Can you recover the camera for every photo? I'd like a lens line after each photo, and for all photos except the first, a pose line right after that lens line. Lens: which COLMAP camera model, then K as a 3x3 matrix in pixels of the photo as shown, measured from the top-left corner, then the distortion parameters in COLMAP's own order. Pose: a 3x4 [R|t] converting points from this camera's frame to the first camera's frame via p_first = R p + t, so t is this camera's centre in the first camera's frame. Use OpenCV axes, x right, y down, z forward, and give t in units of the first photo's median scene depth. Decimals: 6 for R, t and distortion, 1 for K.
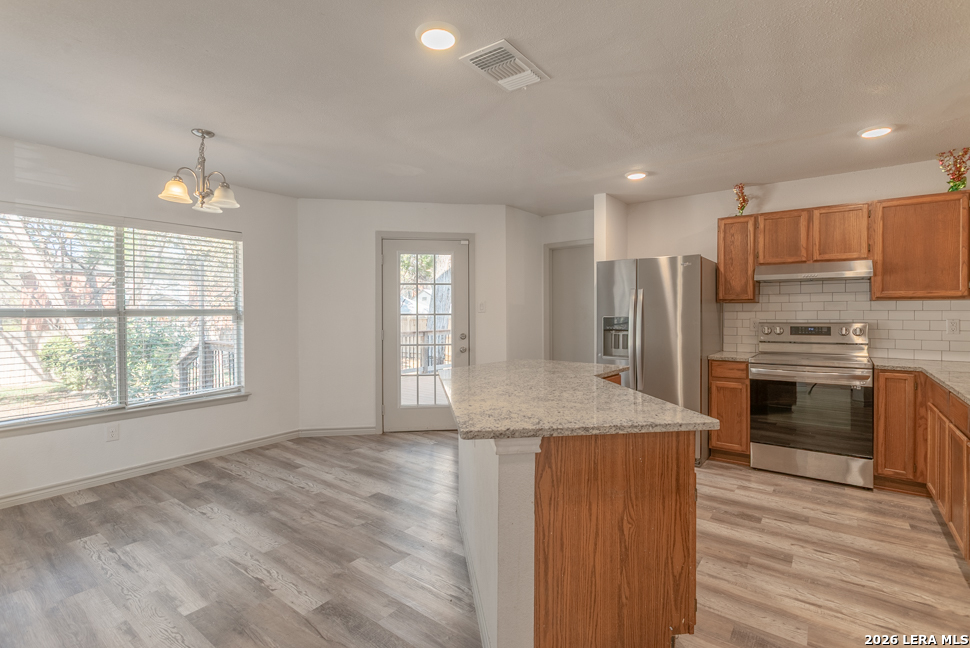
lens RADIAL K [[458.4, 0, 483.3], [0, 458.4, 316.0], [0, 0, 1]] dist [0.003754, 0.000151]
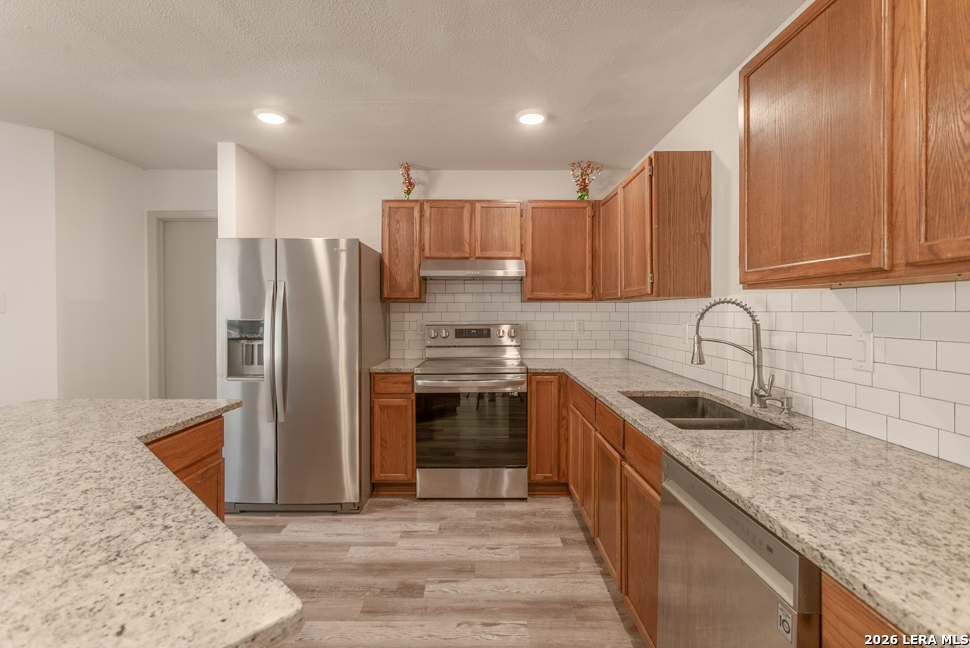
lens RADIAL K [[458.4, 0, 483.3], [0, 458.4, 316.0], [0, 0, 1]] dist [0.003754, 0.000151]
pose [[0.795129, -0.004193, 0.606426, 0.185976], [0.003872, 0.999991, 0.001837, -0.005029], [-0.606428, 0.000887, 0.795138, 0.279904]]
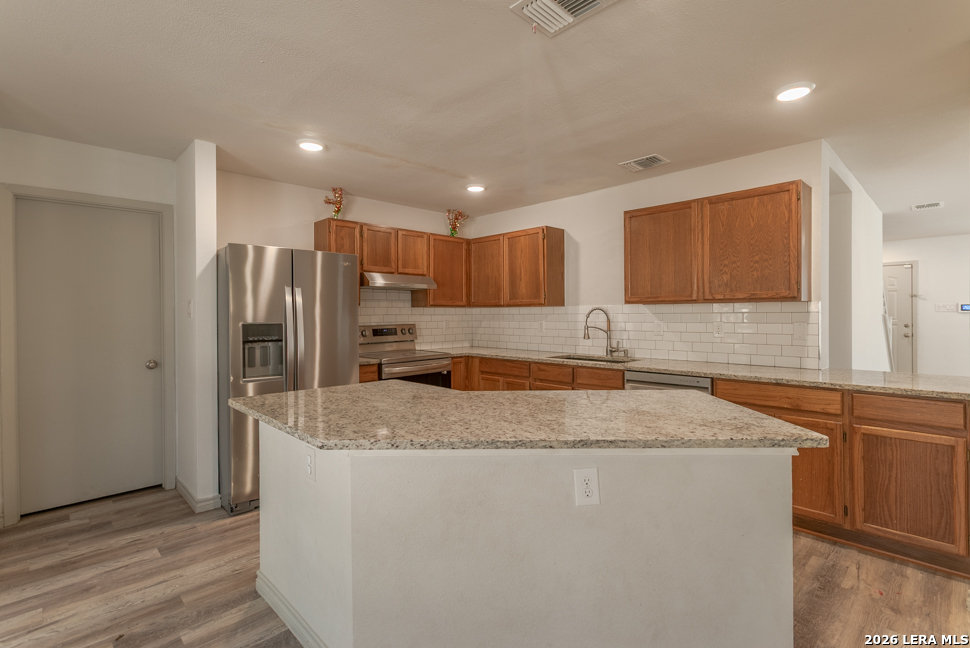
lens RADIAL K [[458.4, 0, 483.3], [0, 458.4, 316.0], [0, 0, 1]] dist [0.003754, 0.000151]
pose [[0.147670, -0.003640, 0.989030, -0.459928], [0.014453, 0.999894, 0.001522, -0.007894], [-0.988931, 0.014070, 0.147707, 0.661011]]
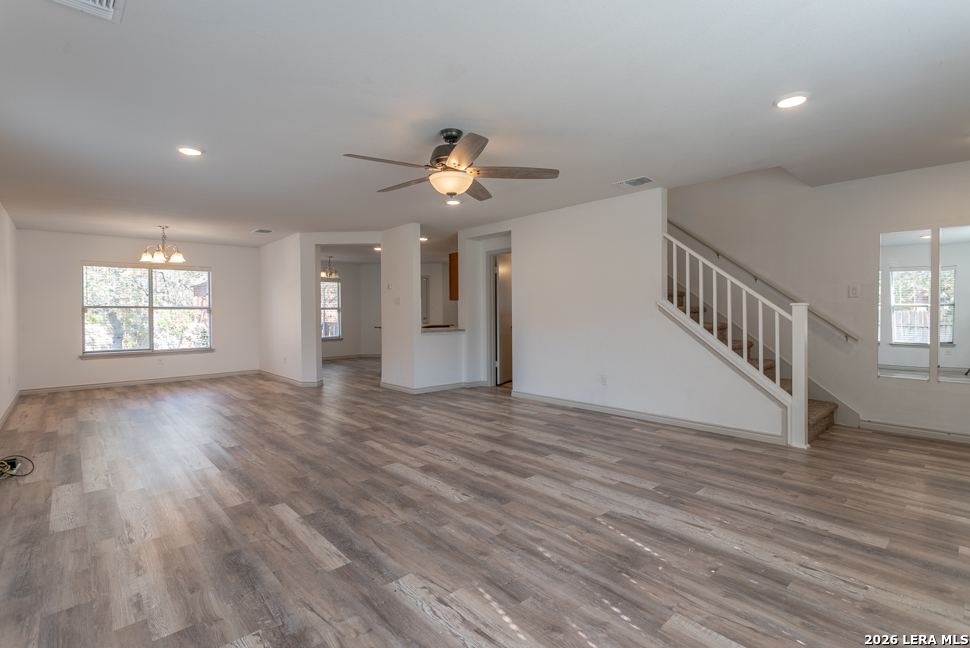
lens RADIAL K [[458.4, 0, 483.3], [0, 458.4, 316.0], [0, 0, 1]] dist [0.003754, 0.000151]
pose [[0.983316, -0.004361, -0.181854, 1.008566], [0.004481, 0.999990, 0.000250, 0.049037], [0.181851, -0.001061, 0.983326, -1.911041]]
